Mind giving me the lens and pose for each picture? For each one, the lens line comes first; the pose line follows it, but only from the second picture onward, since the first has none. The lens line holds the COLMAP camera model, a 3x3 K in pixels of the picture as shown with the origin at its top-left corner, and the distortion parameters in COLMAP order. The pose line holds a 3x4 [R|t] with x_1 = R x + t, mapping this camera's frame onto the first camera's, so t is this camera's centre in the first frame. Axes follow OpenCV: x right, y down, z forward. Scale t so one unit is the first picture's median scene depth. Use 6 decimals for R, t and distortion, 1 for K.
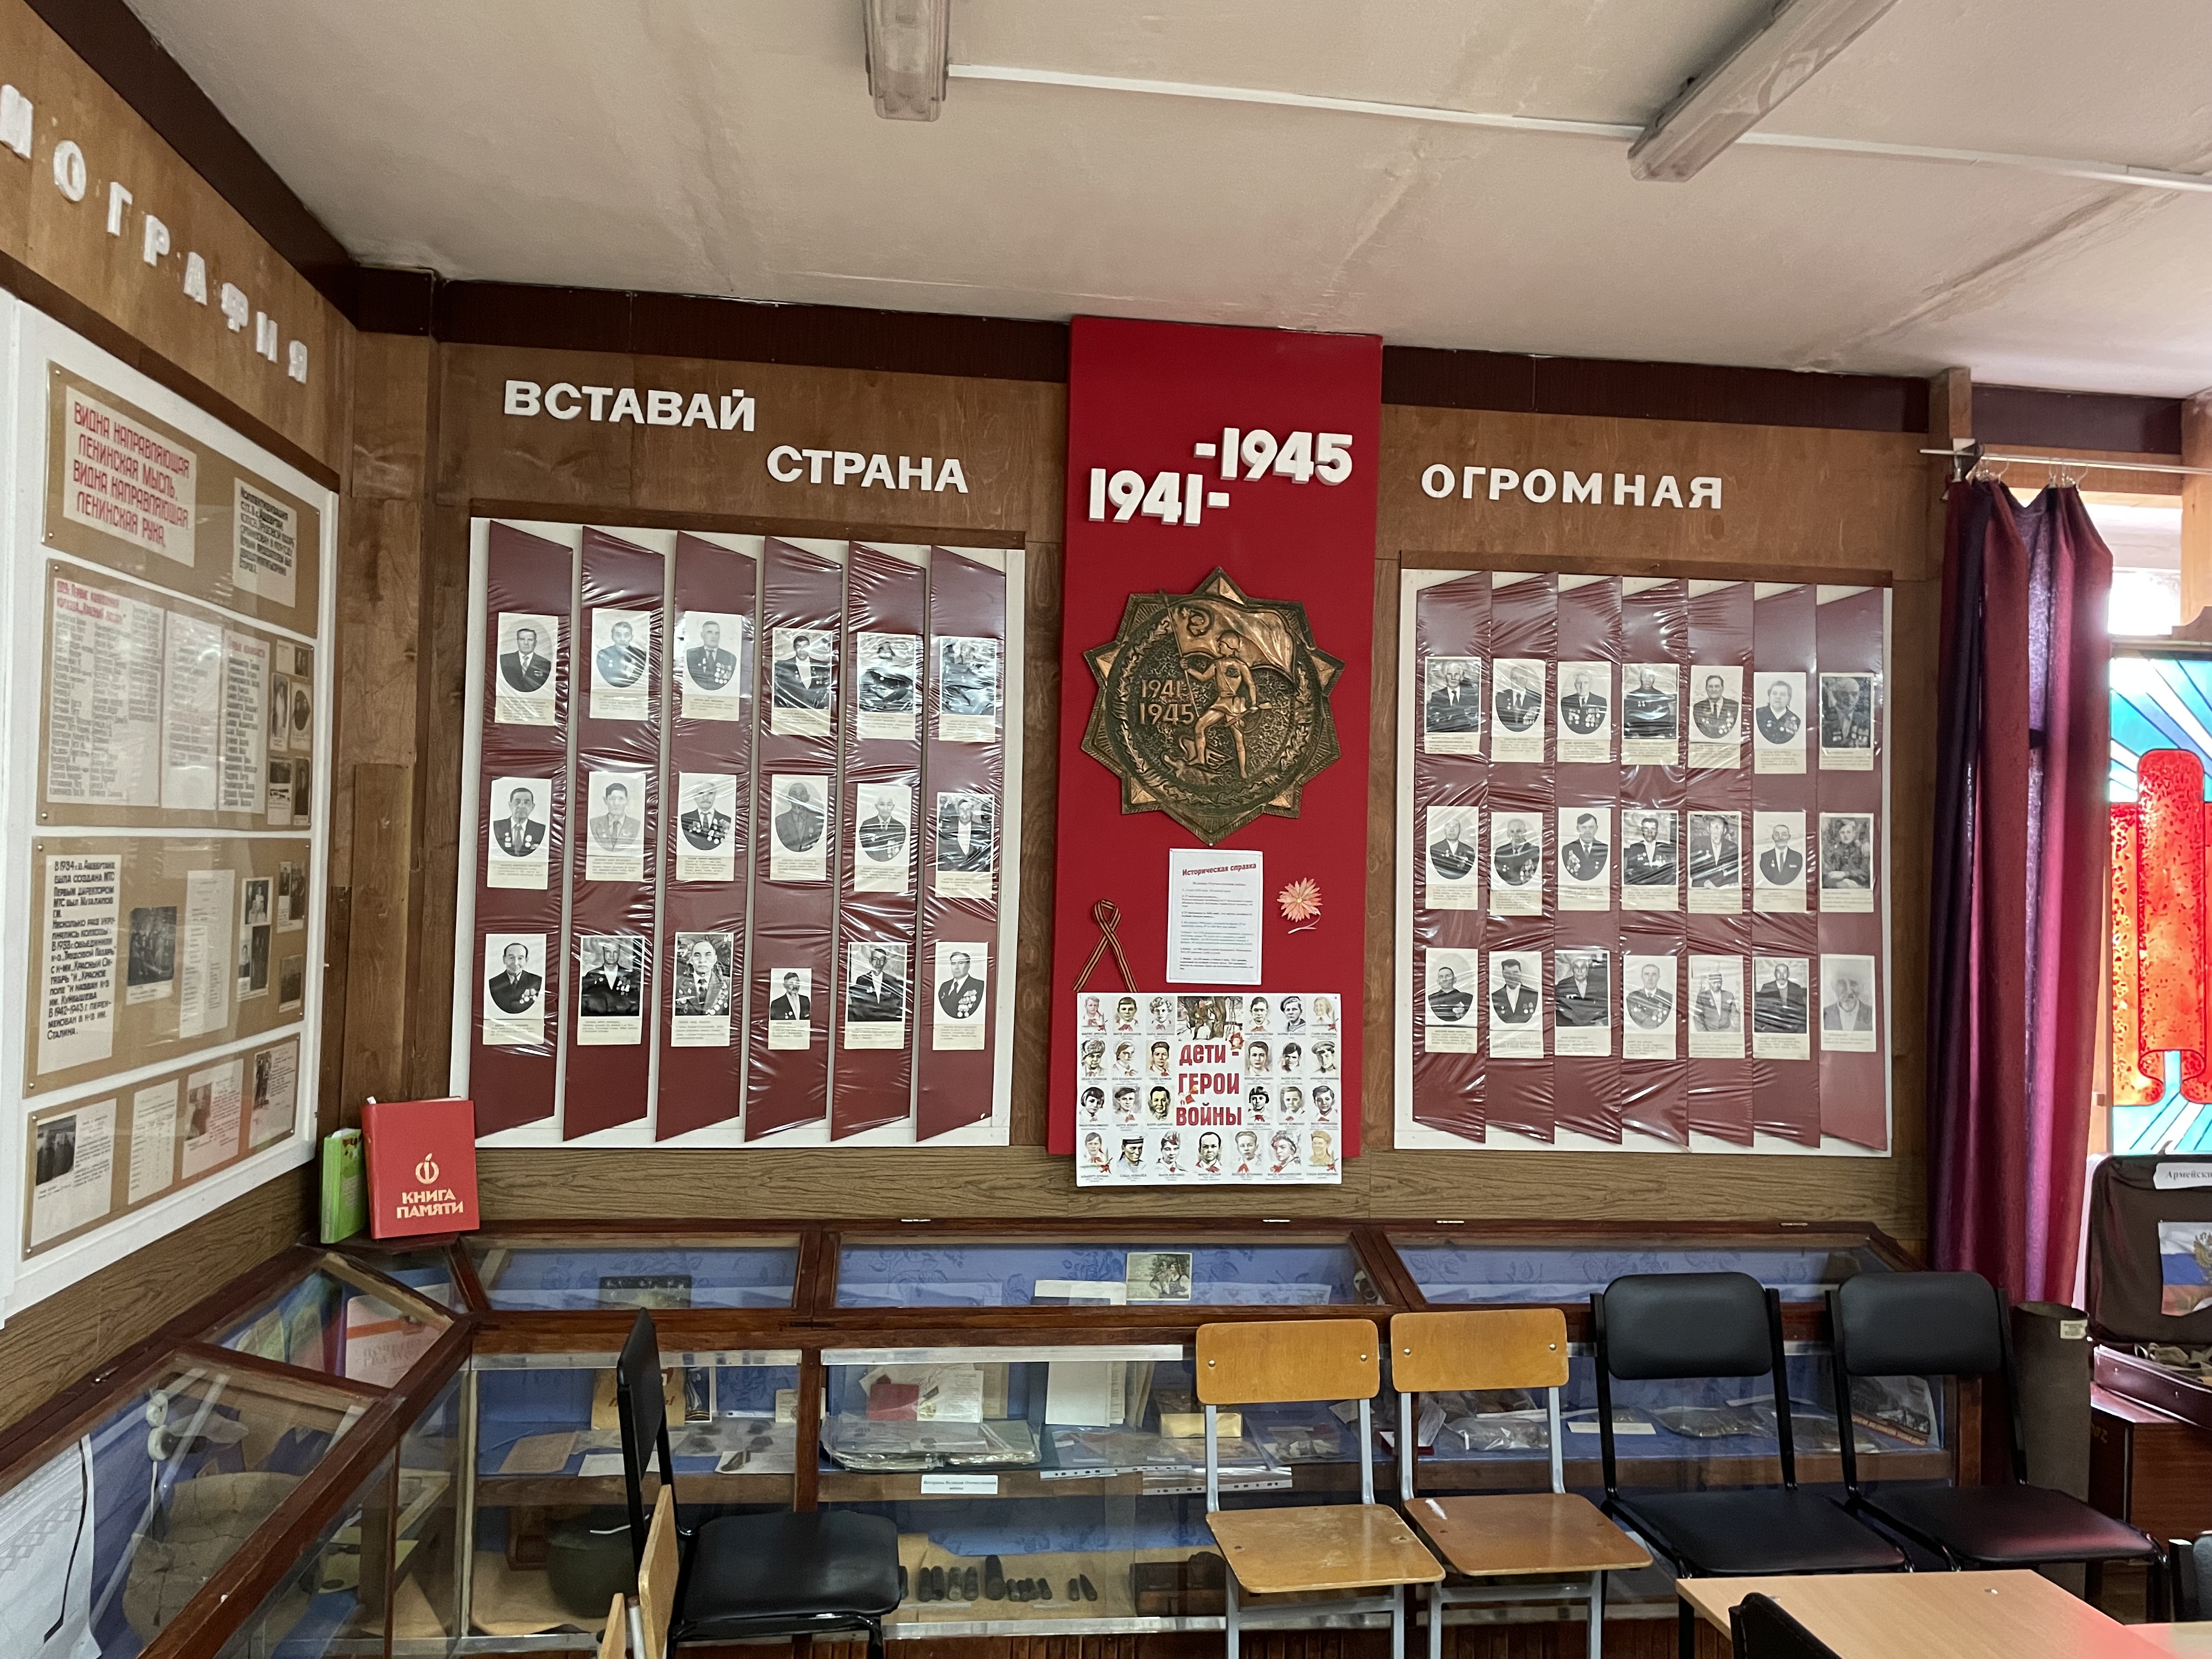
lens RADIAL K [[1642.5, 0, 1109.5], [0, 1642.5, 826.7], [0, 0, 1]] dist [0.083091, -0.107443]
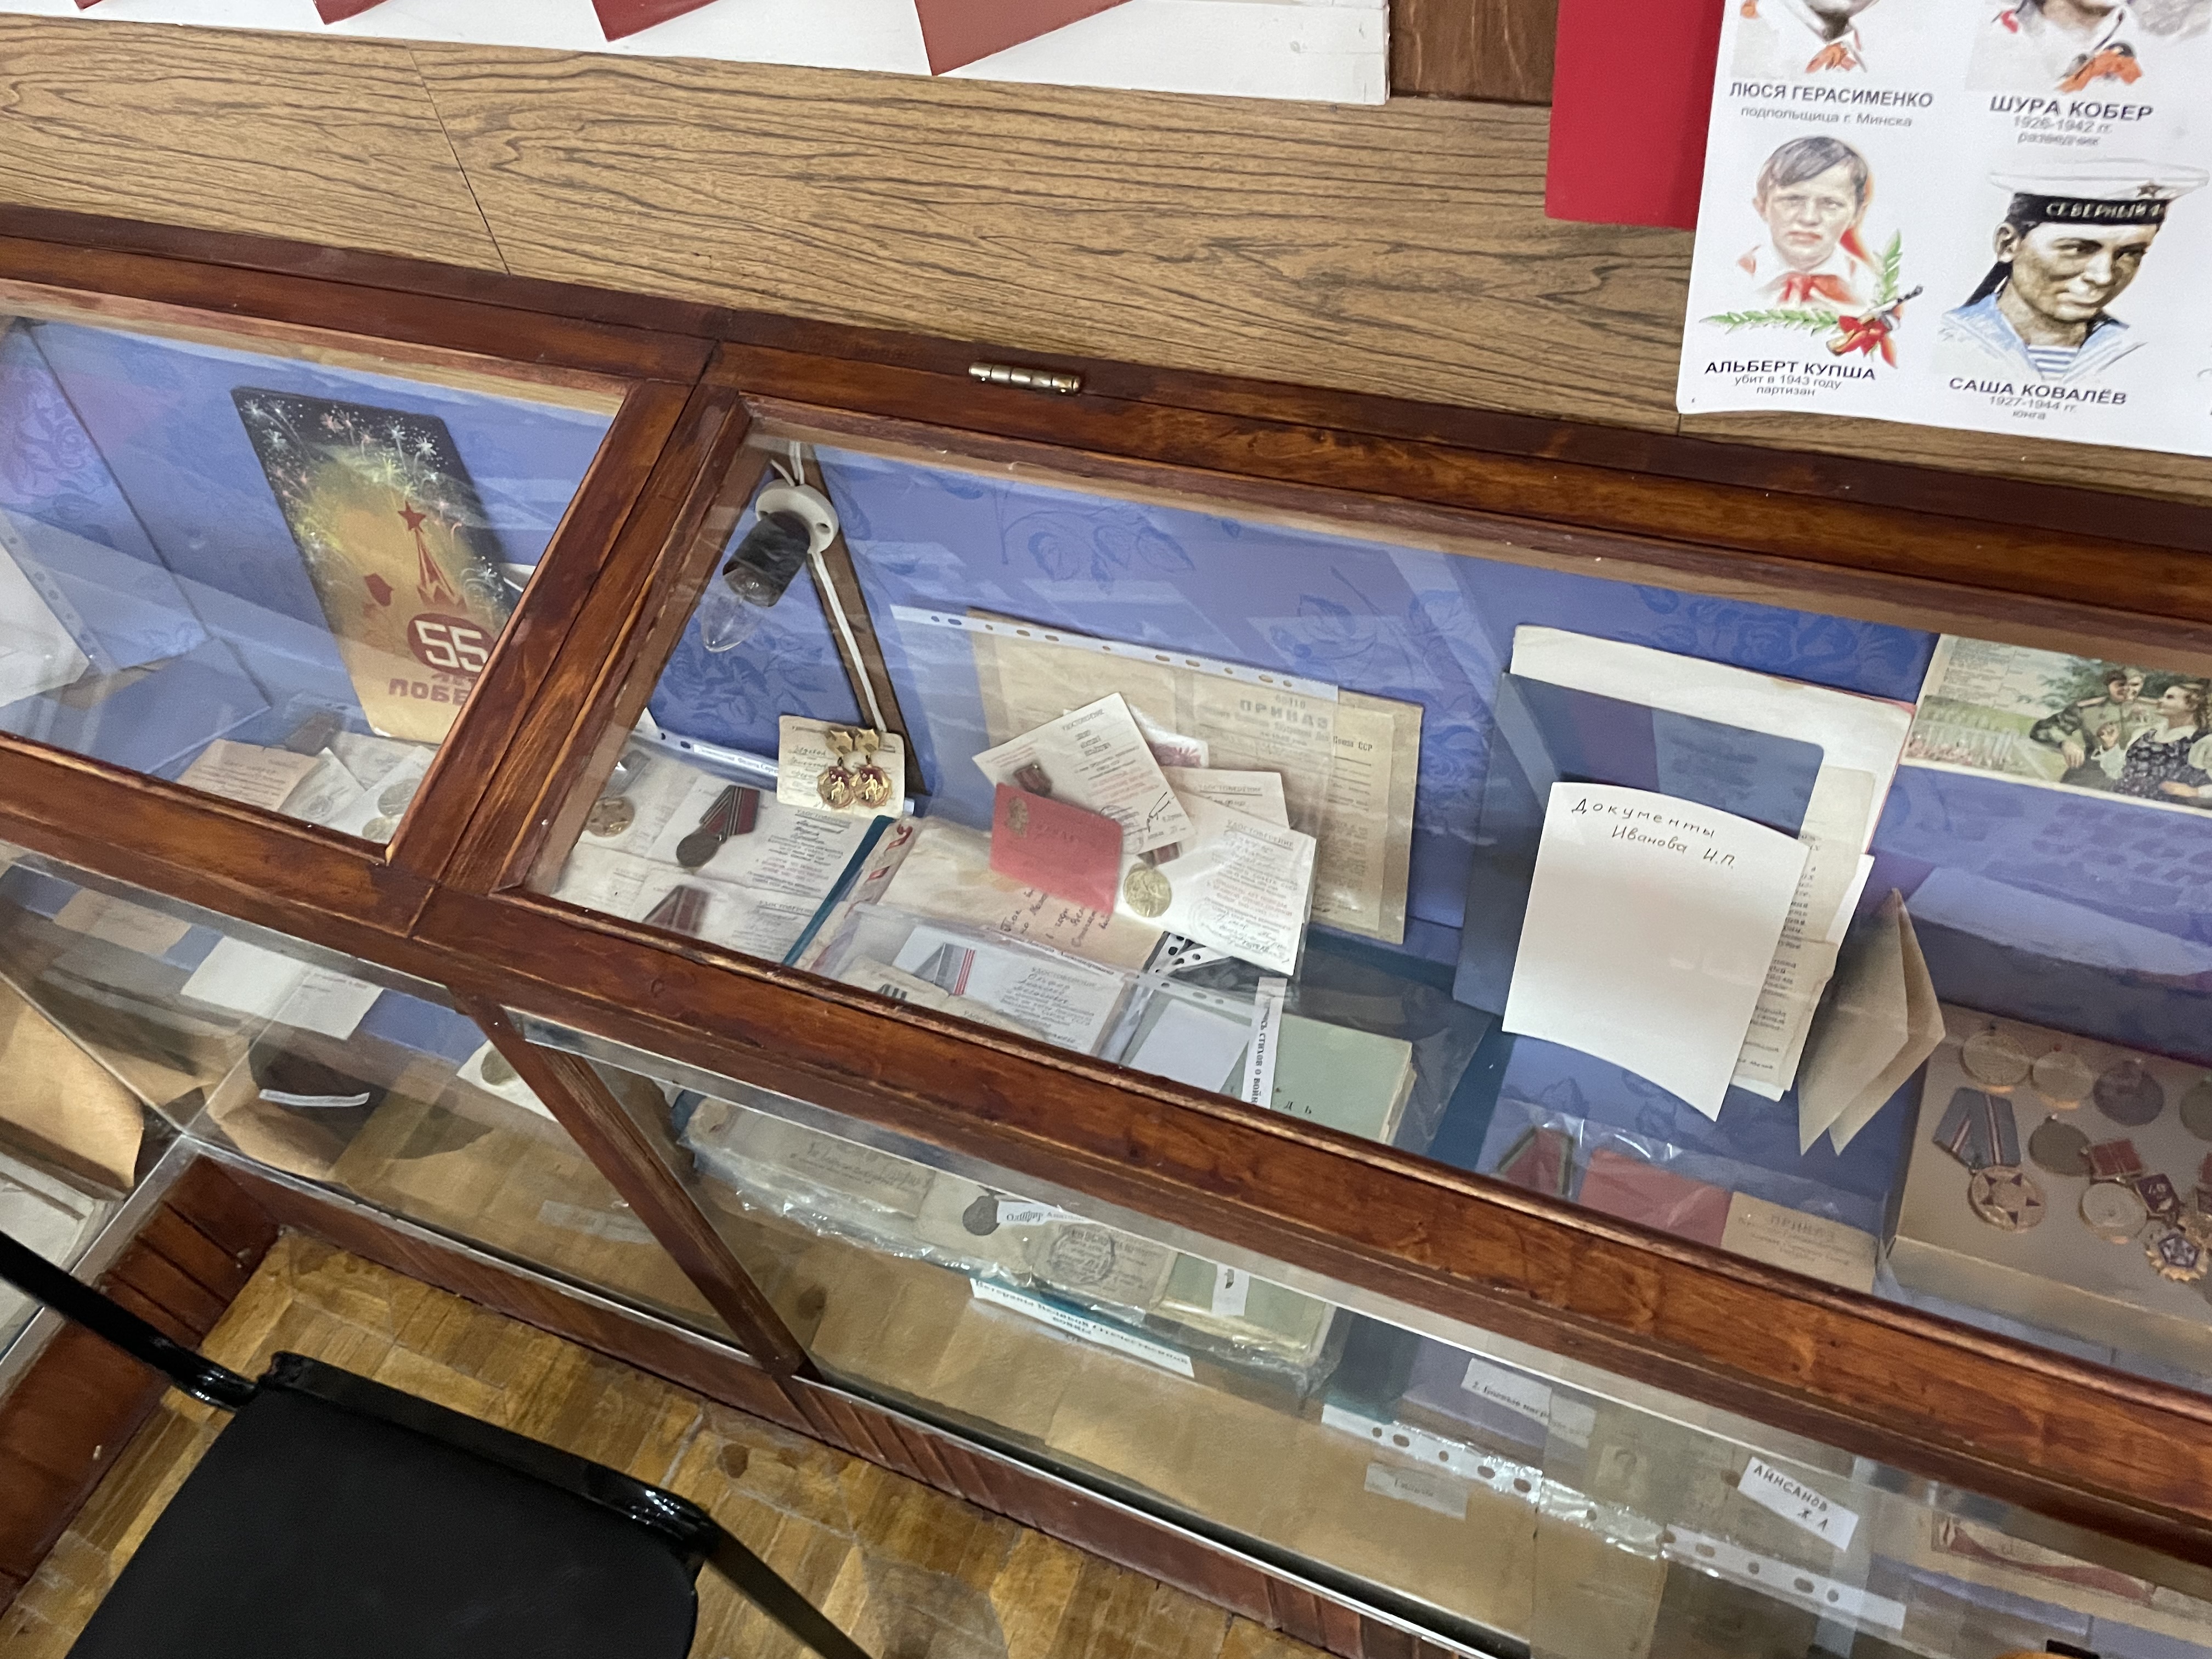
lens RADIAL K [[1642.5, 0, 1119.5], [0, 1642.5, 834.8], [0, 0, 1]] dist [0.083091, -0.107443]
pose [[0.842807, 0.314372, -0.436860, 0.024053], [0.171784, 0.612103, 0.771894, 0.090777], [0.510065, -0.725603, 0.461880, 0.832985]]
